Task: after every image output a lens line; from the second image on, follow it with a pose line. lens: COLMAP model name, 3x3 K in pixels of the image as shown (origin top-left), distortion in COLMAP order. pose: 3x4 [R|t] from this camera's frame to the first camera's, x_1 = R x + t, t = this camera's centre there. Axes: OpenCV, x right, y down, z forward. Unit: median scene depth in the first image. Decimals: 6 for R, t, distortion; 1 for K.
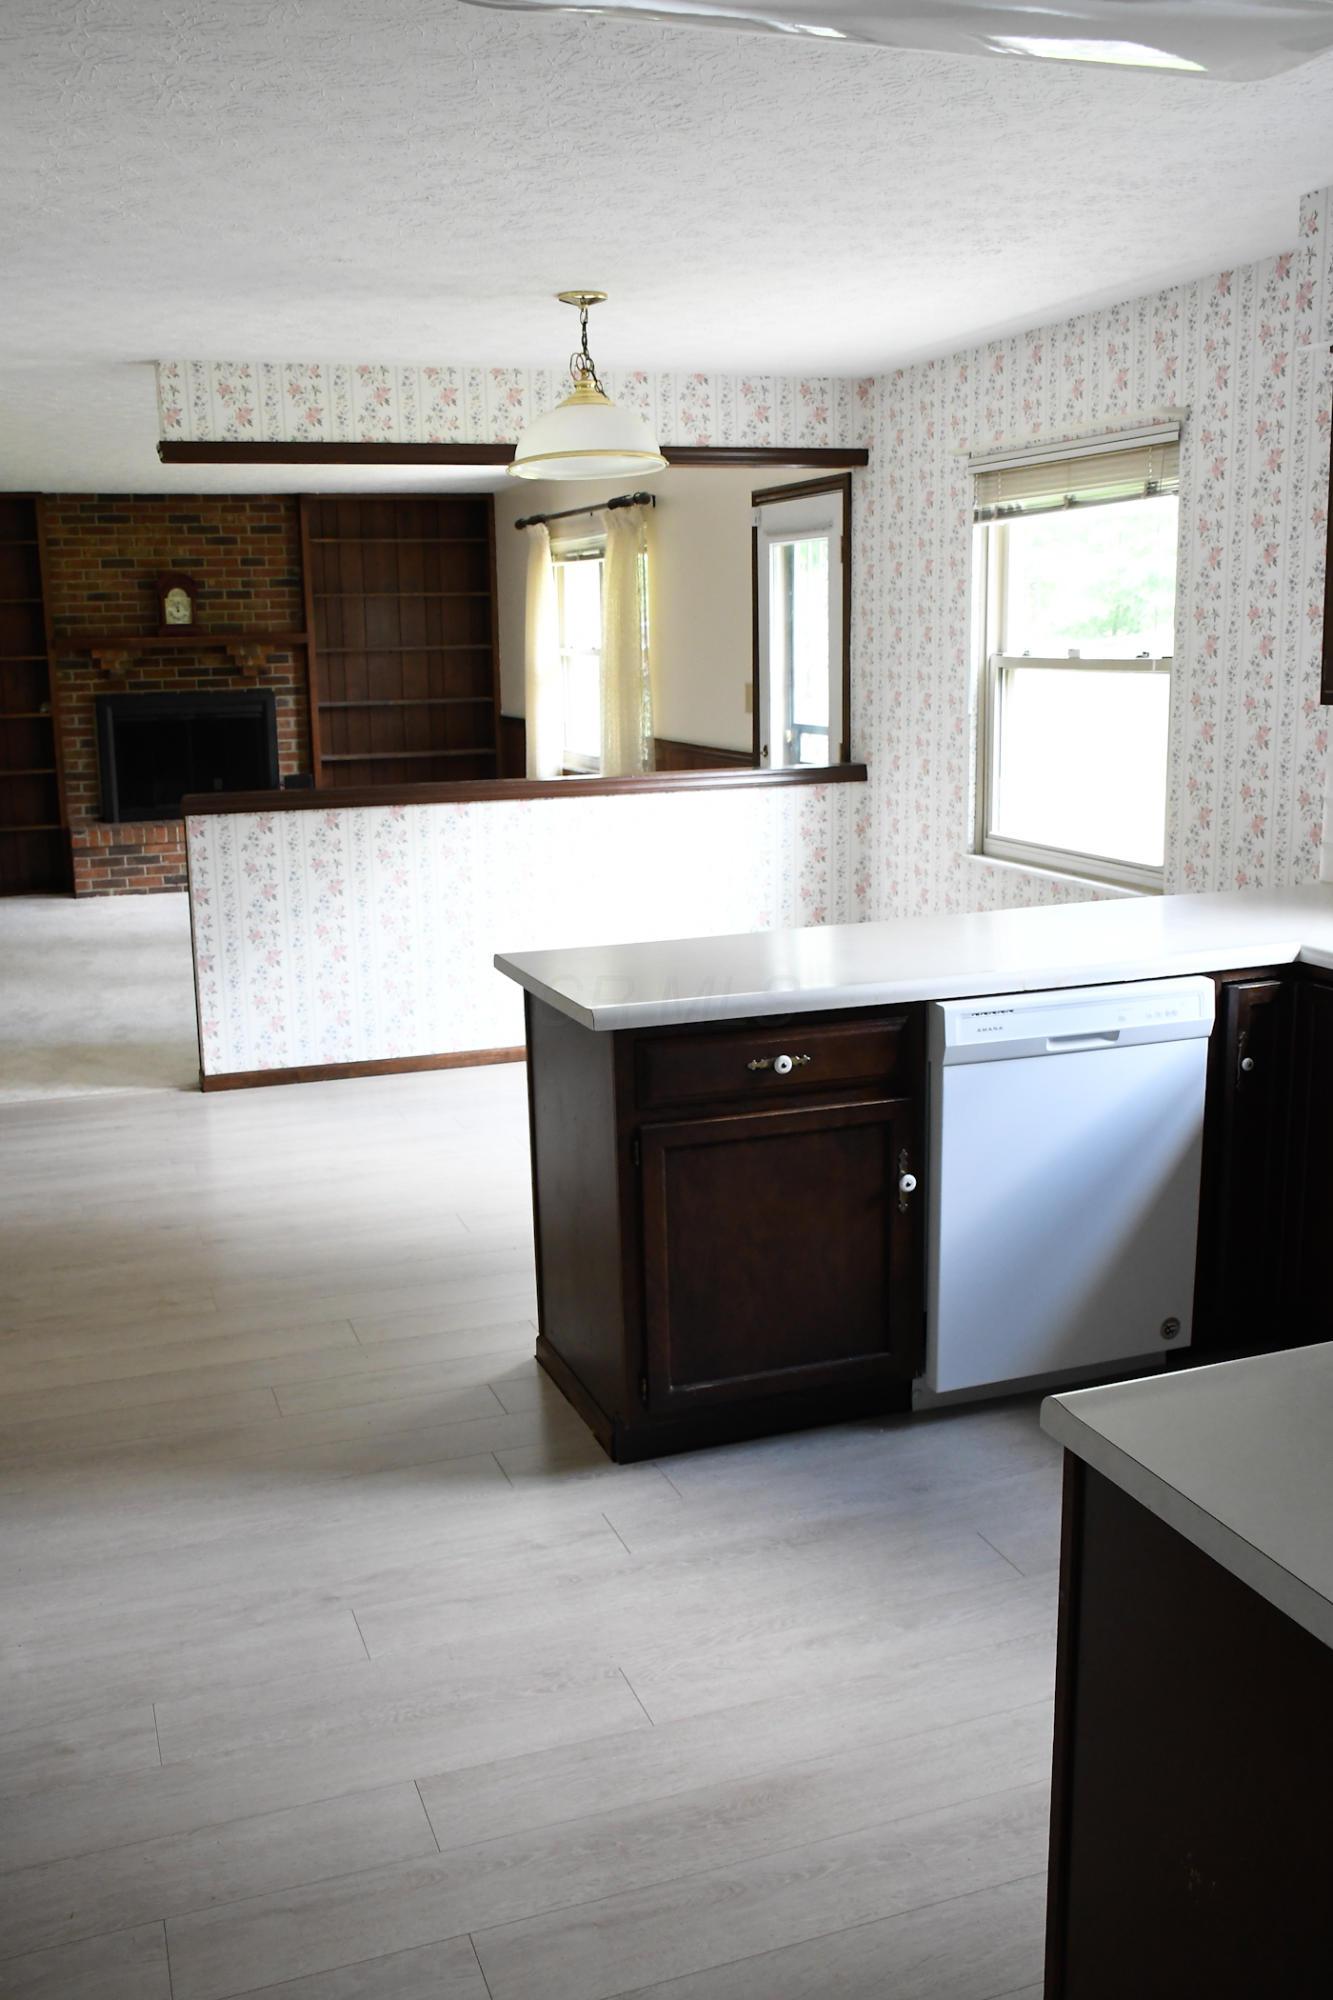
lens RADIAL K [[1724.9, 0, 667.5], [0, 1724.9, 908.0], [0, 0, 1]] dist [-0.012834, 0.003716]
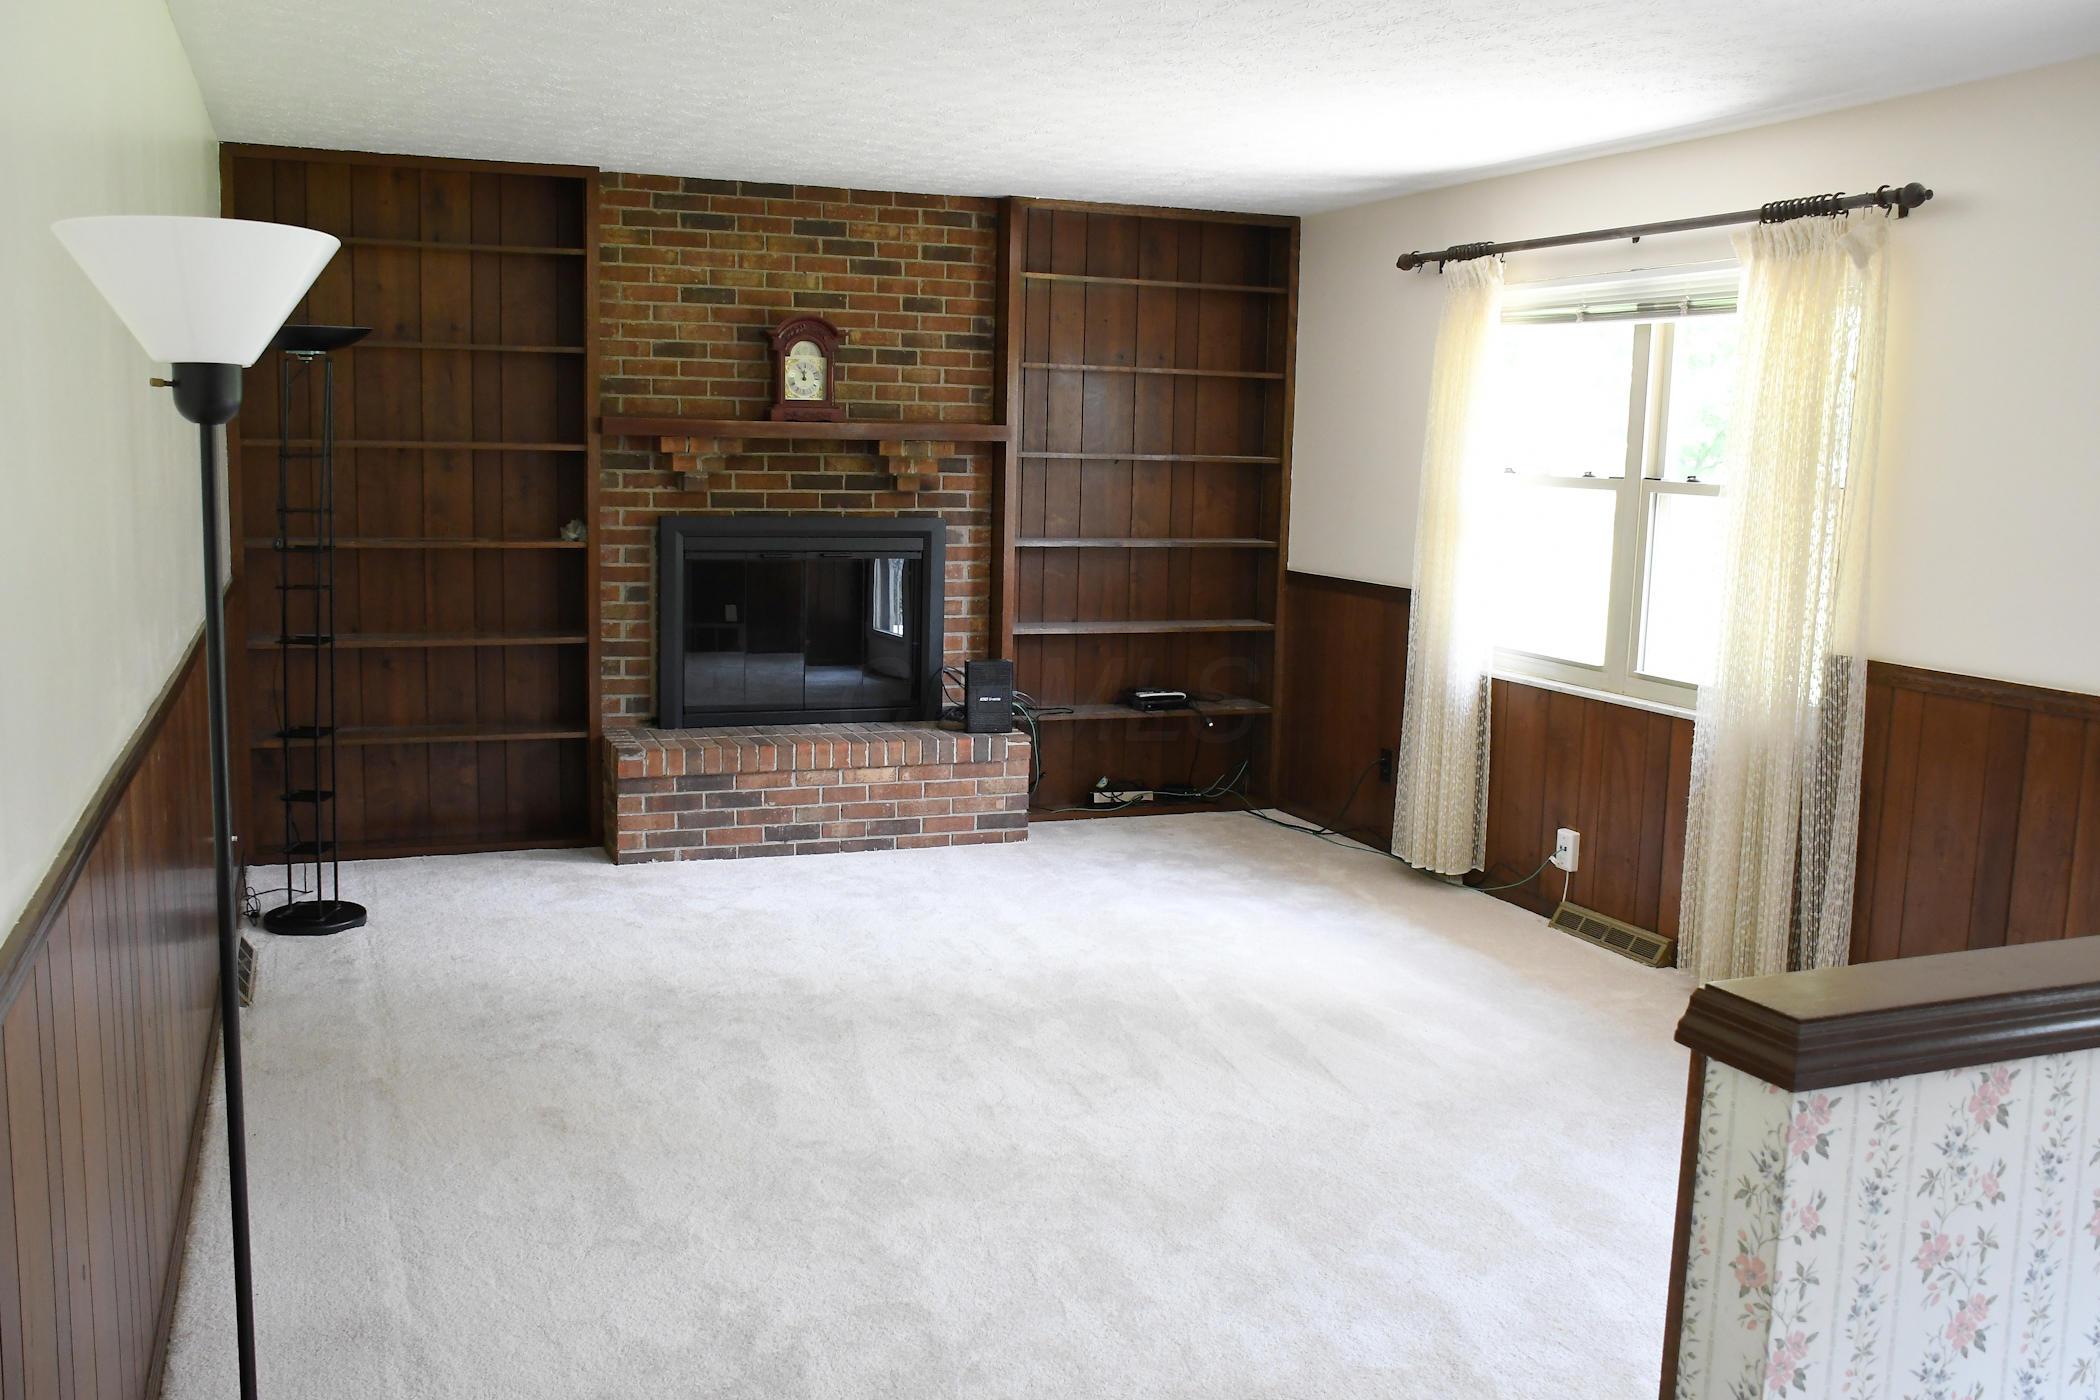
lens RADIAL K [[1809.0, 0, 1048.0], [0, 1809.0, 611.4], [0, 0, 1]] dist [-0.008206, 0.000729]
pose [[0.998622, 0.040018, 0.033960, -0.266917], [-0.037877, 0.997387, -0.061519, -0.069631], [-0.036333, 0.060148, 0.997528, 0.461529]]
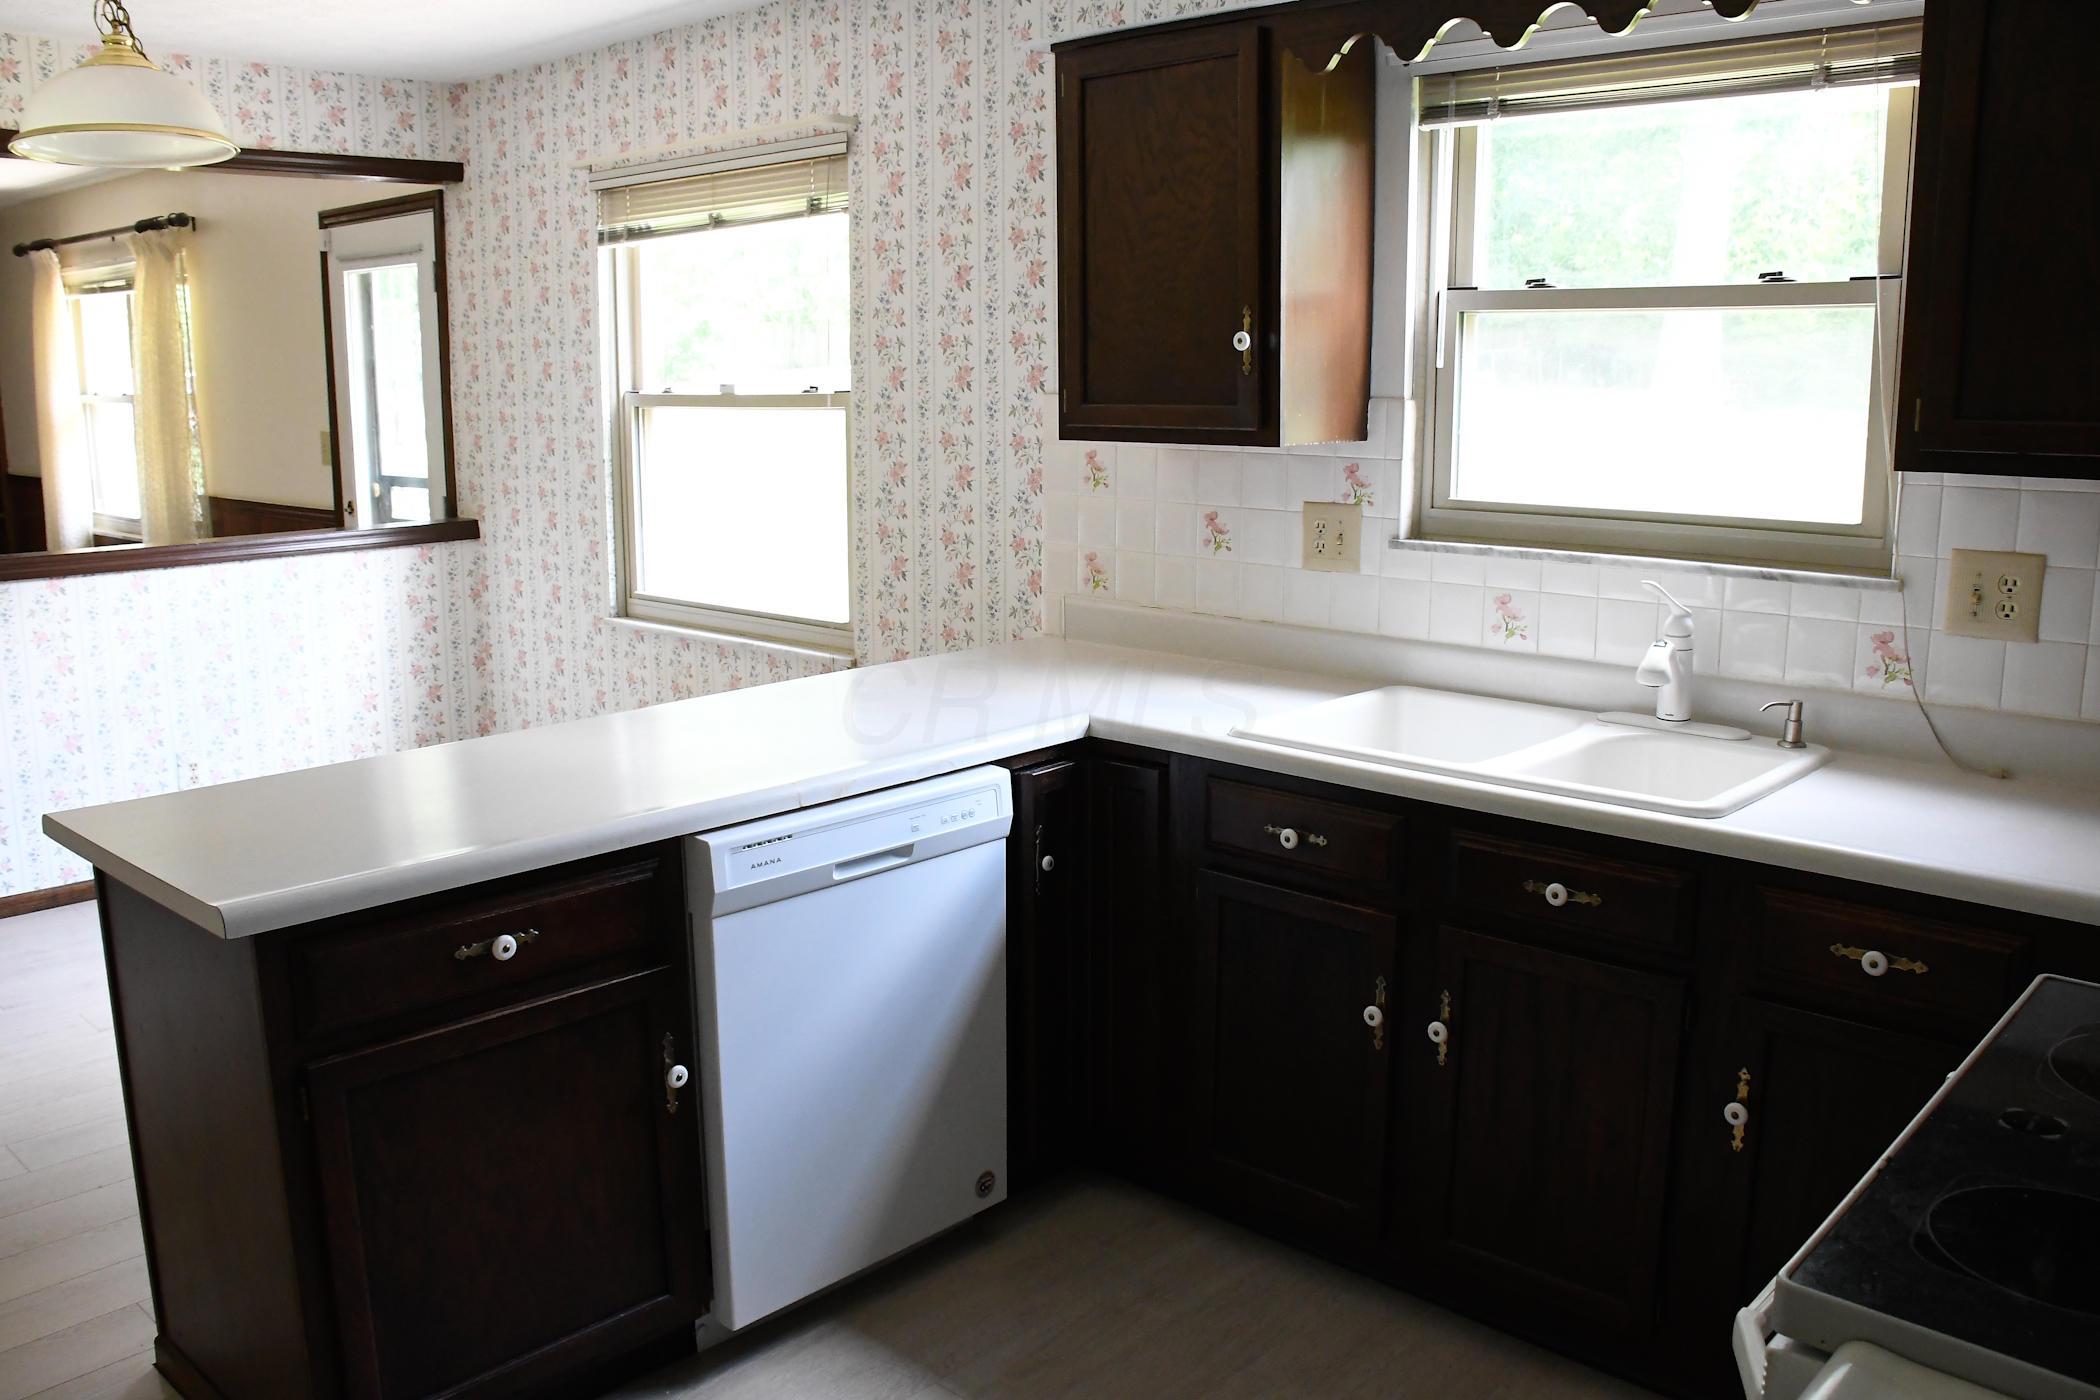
lens RADIAL K [[1716.7, 0, 1062.6], [0, 1716.7, 668.3], [0, 0, 1]] dist [-0.158542, 0.124772]
pose [[0.889361, -0.067149, 0.452248, -0.008397], [0.062565, 0.997725, 0.025104, -0.006739], [-0.452905, 0.005968, 0.891539, 0.063441]]
